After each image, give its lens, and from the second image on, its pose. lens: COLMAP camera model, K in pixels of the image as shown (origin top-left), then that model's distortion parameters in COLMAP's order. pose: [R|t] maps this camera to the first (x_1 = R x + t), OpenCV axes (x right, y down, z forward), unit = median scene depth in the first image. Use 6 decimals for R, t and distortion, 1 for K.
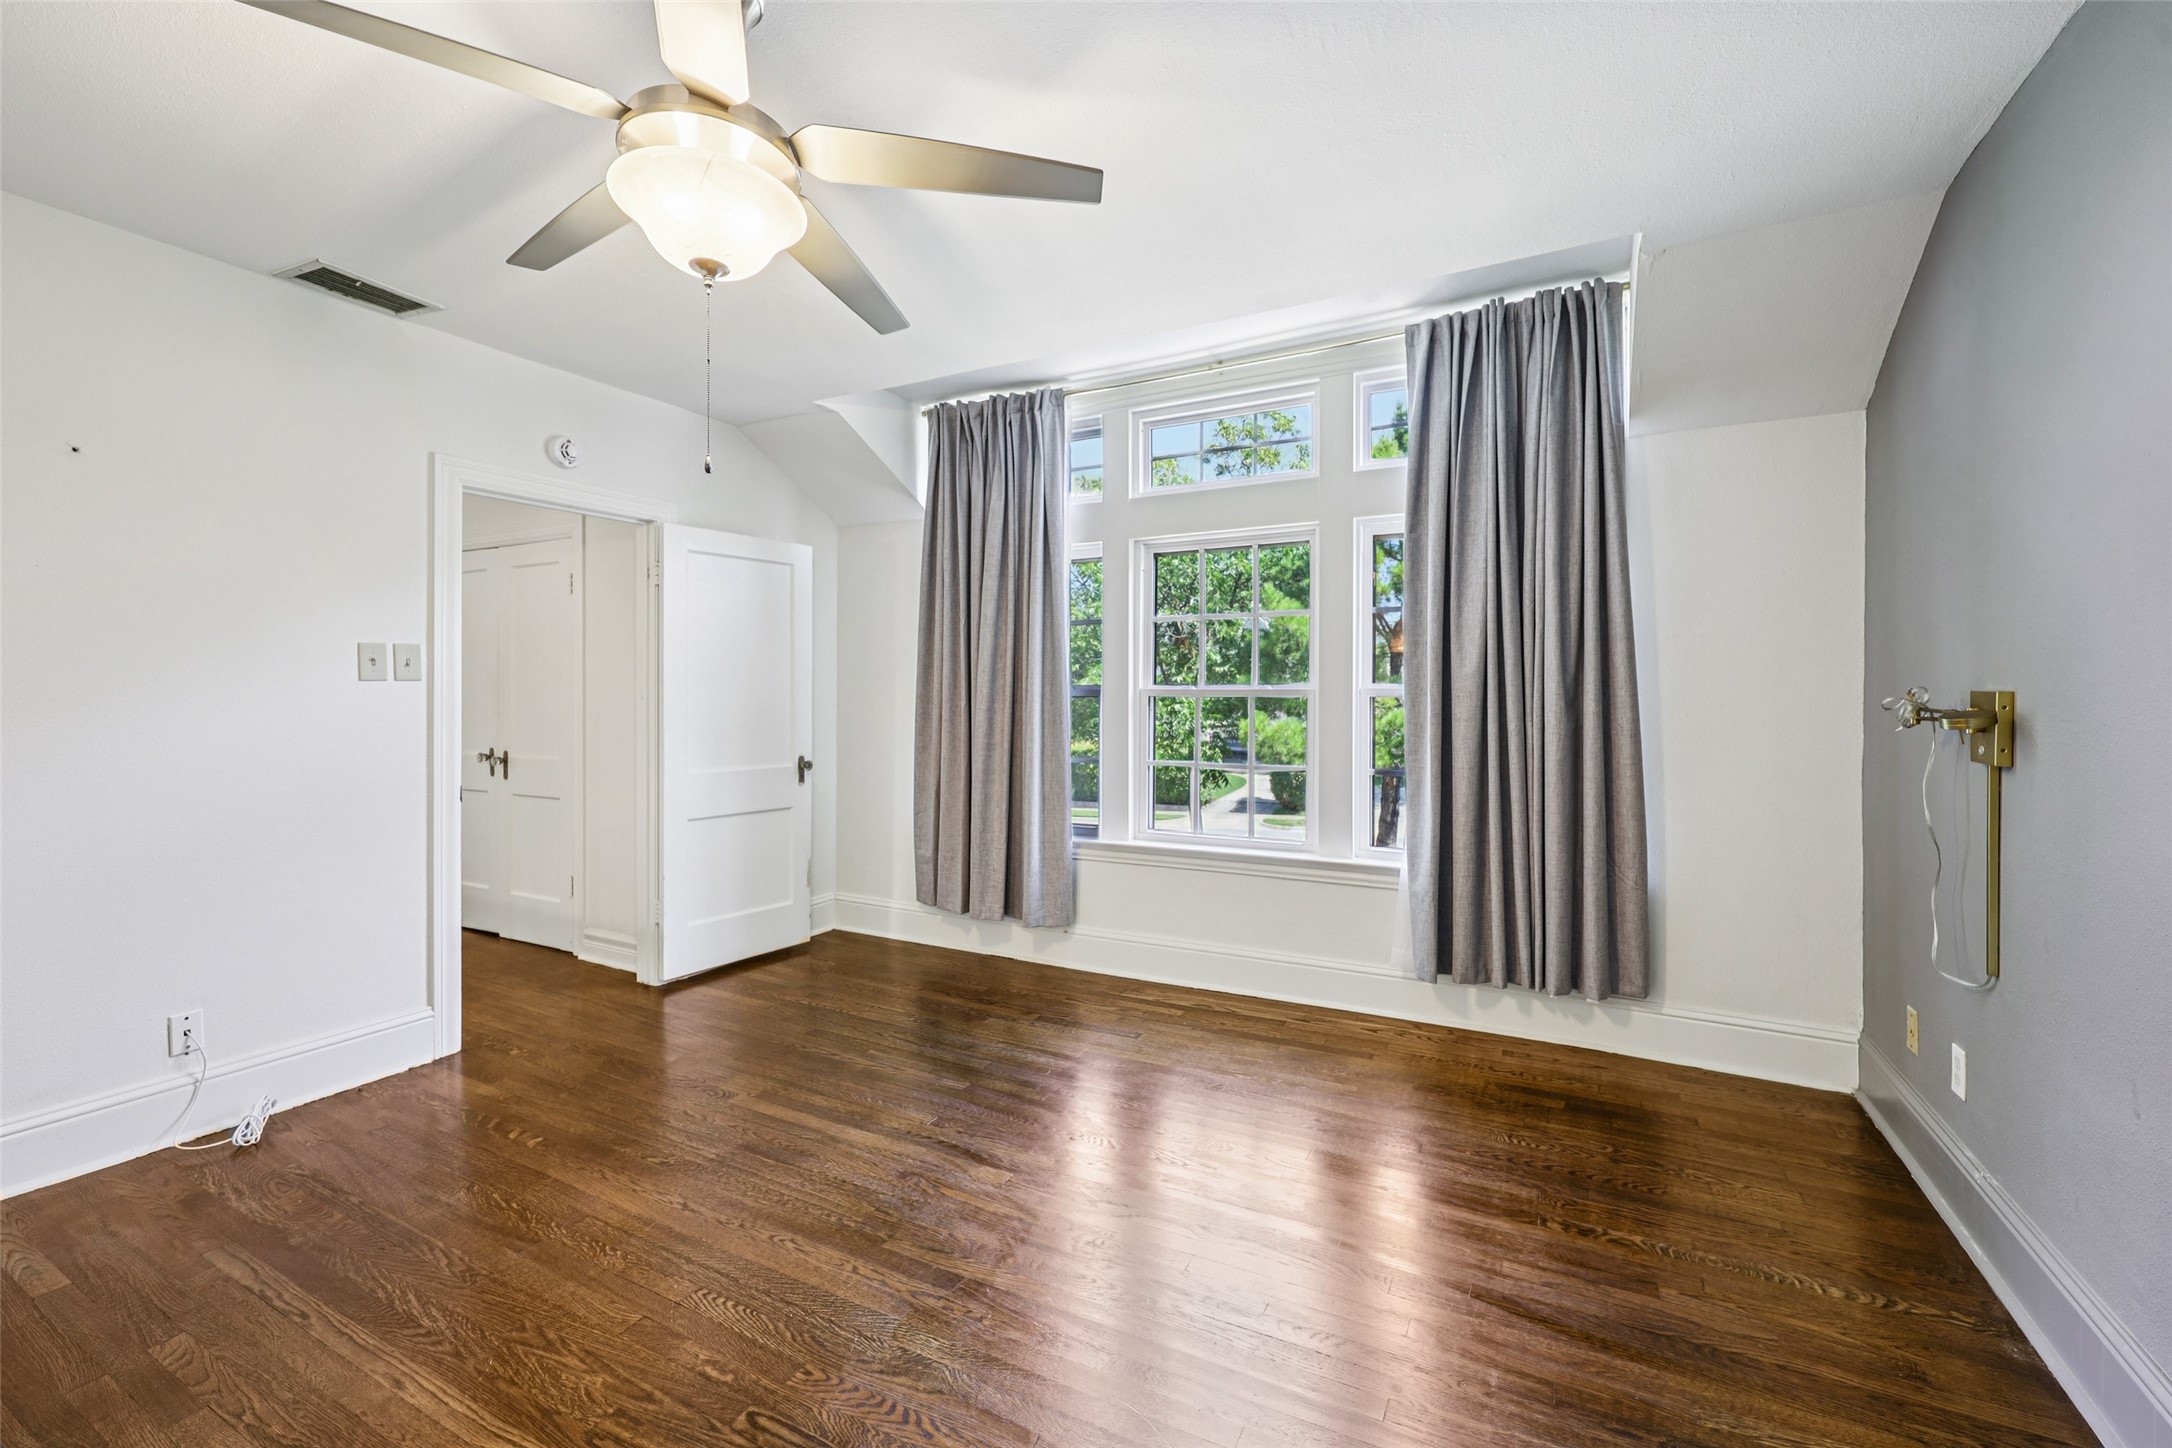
lens RADIAL K [[904.1, 0, 1100.0], [0, 904.1, 695.4], [0, 0, 1]] dist [-0.001323, 0.000384]
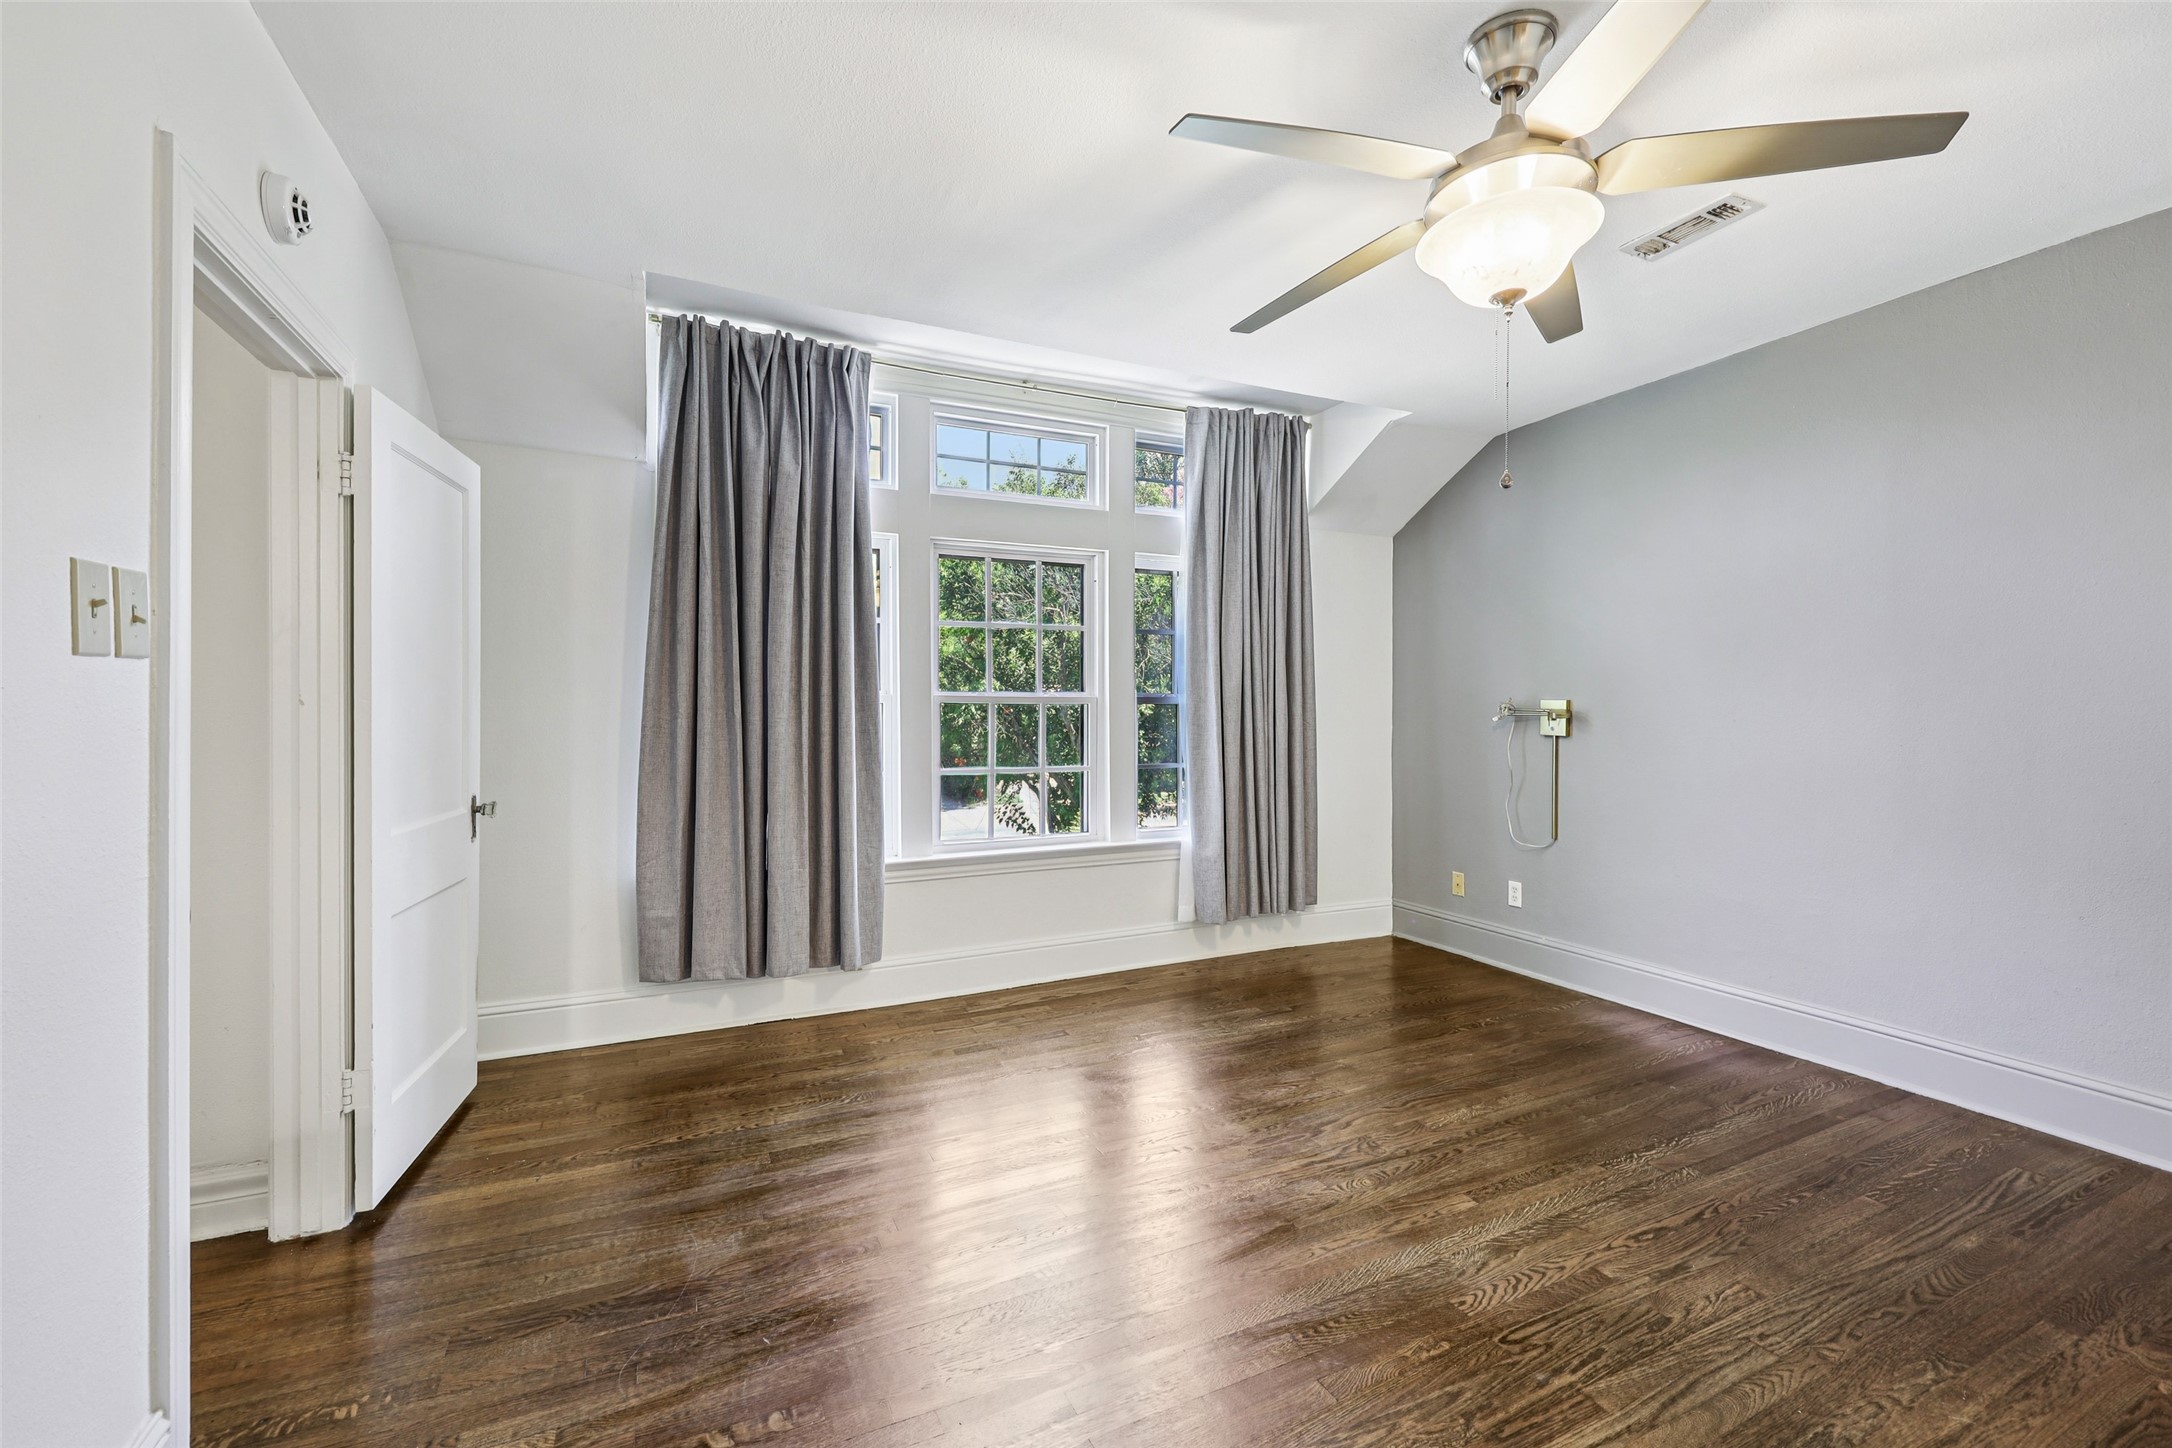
lens RADIAL K [[904.1, 0, 1103.2], [0, 904.1, 716.3], [0, 0, 1]] dist [-0.001323, 0.000384]
pose [[0.599237, -0.007970, 0.800532, -0.716005], [0.000957, 0.999957, 0.009239, 0.007391], [-0.800571, -0.004770, 0.599219, 0.335052]]
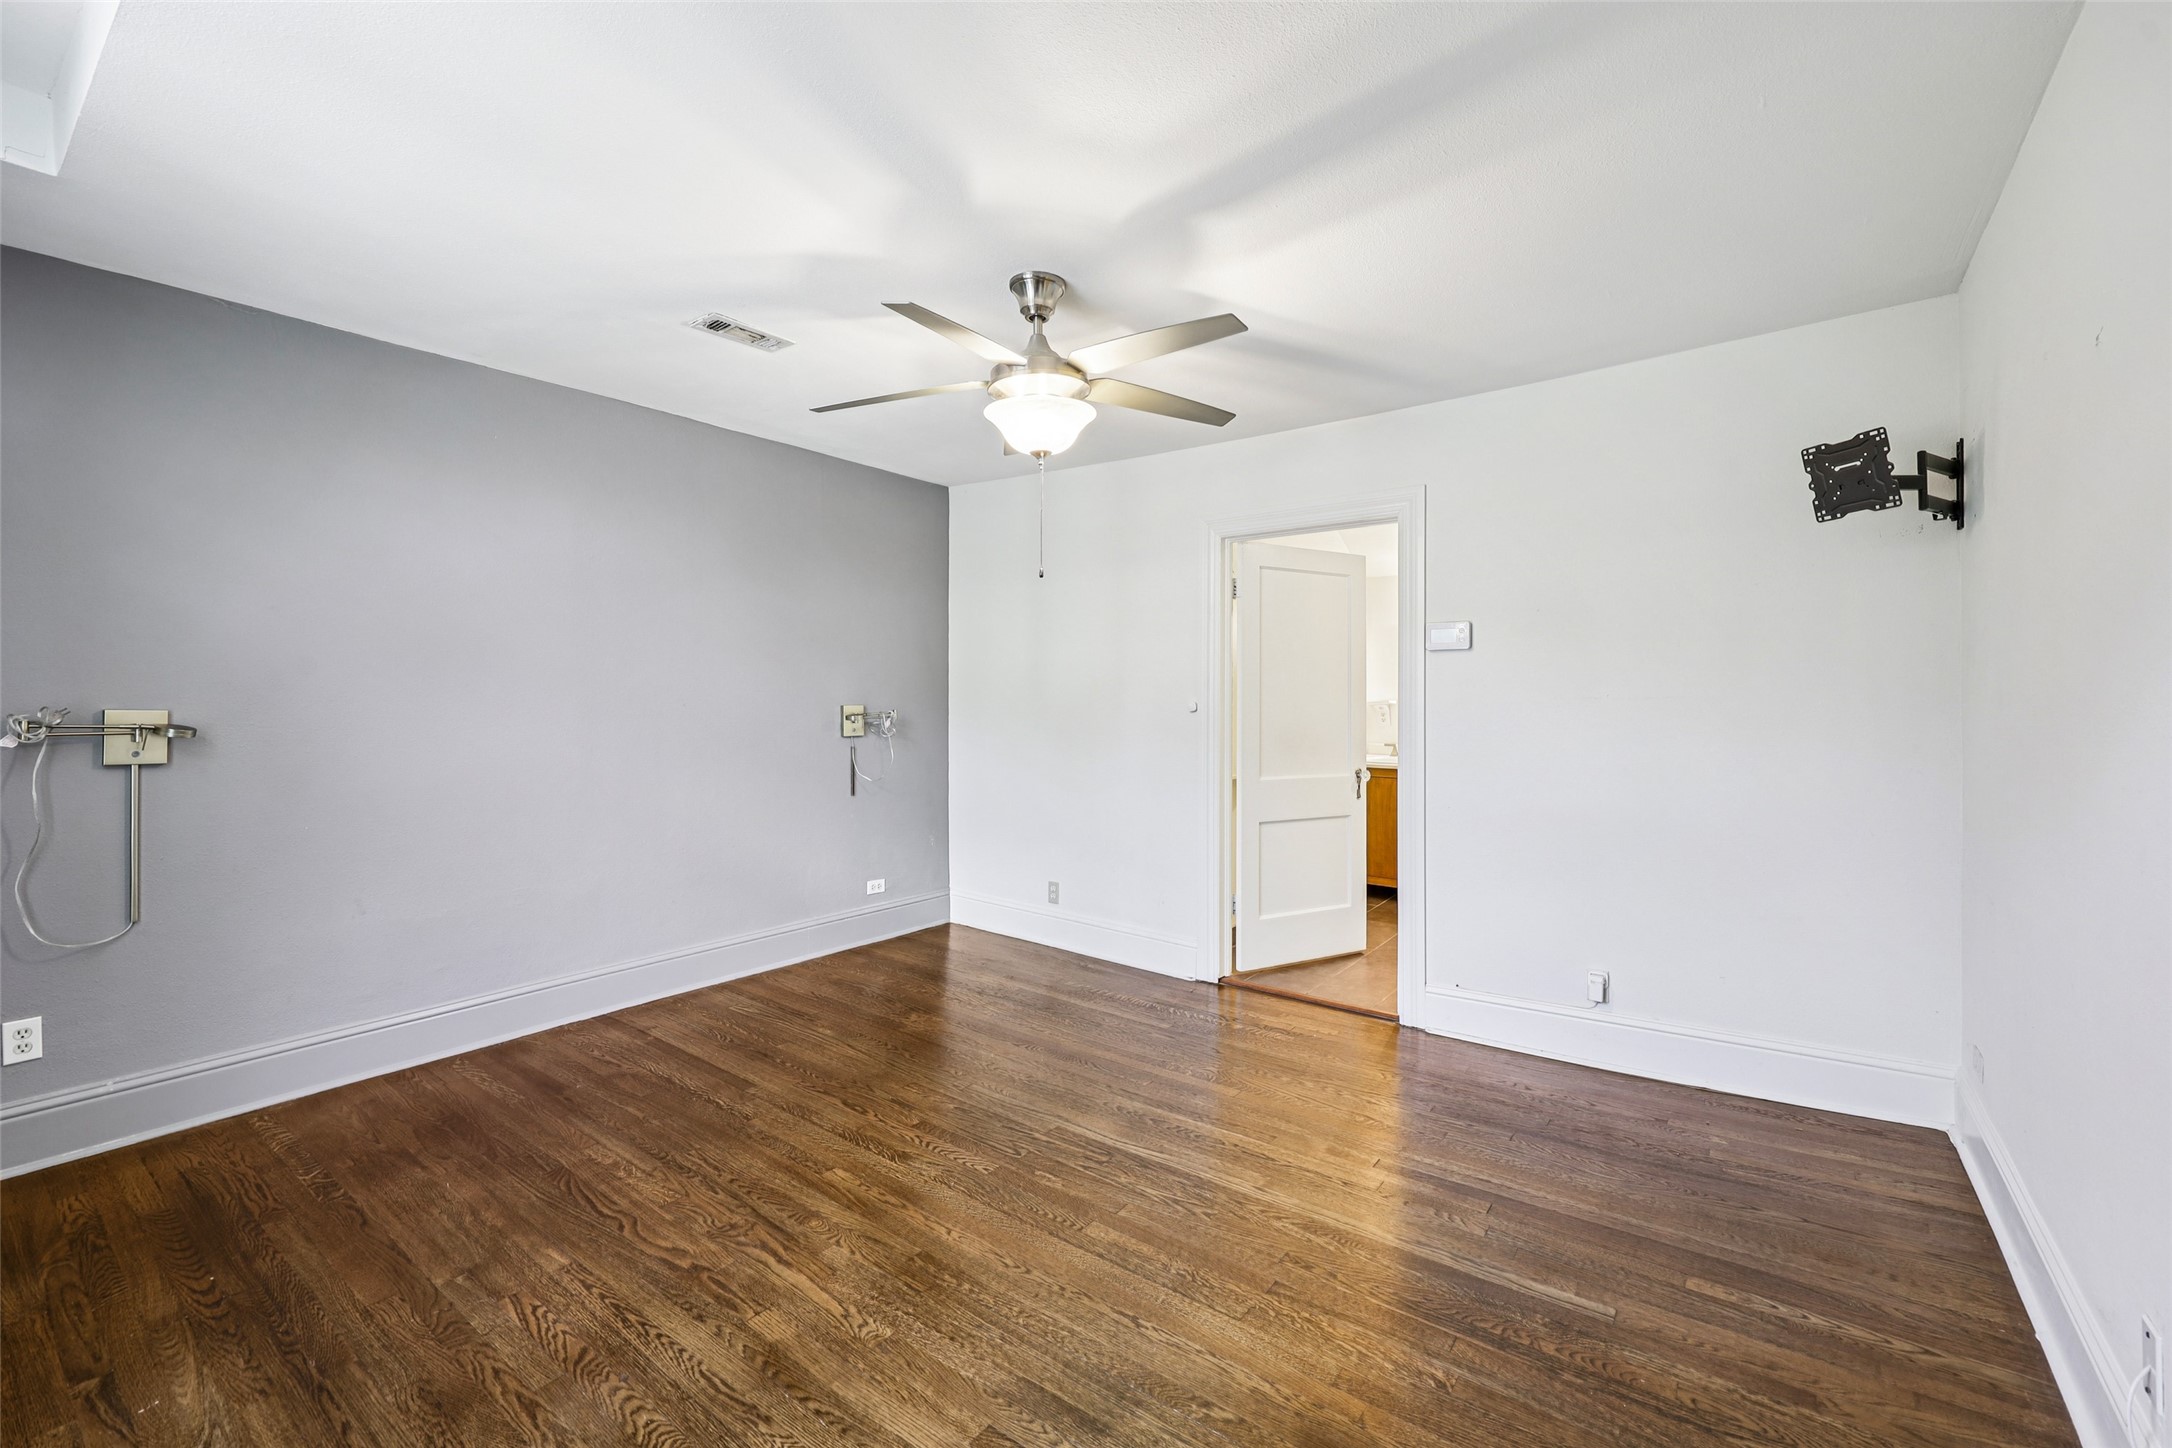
lens RADIAL K [[904.1, 0, 1089.8], [0, 904.1, 707.0], [0, 0, 1]] dist [-0.001323, 0.000384]
pose [[-0.986242, -0.000421, 0.165306, -0.357320], [0.000825, 0.999972, 0.007470, -0.009069], [-0.165304, 0.007503, -0.986214, 1.178623]]
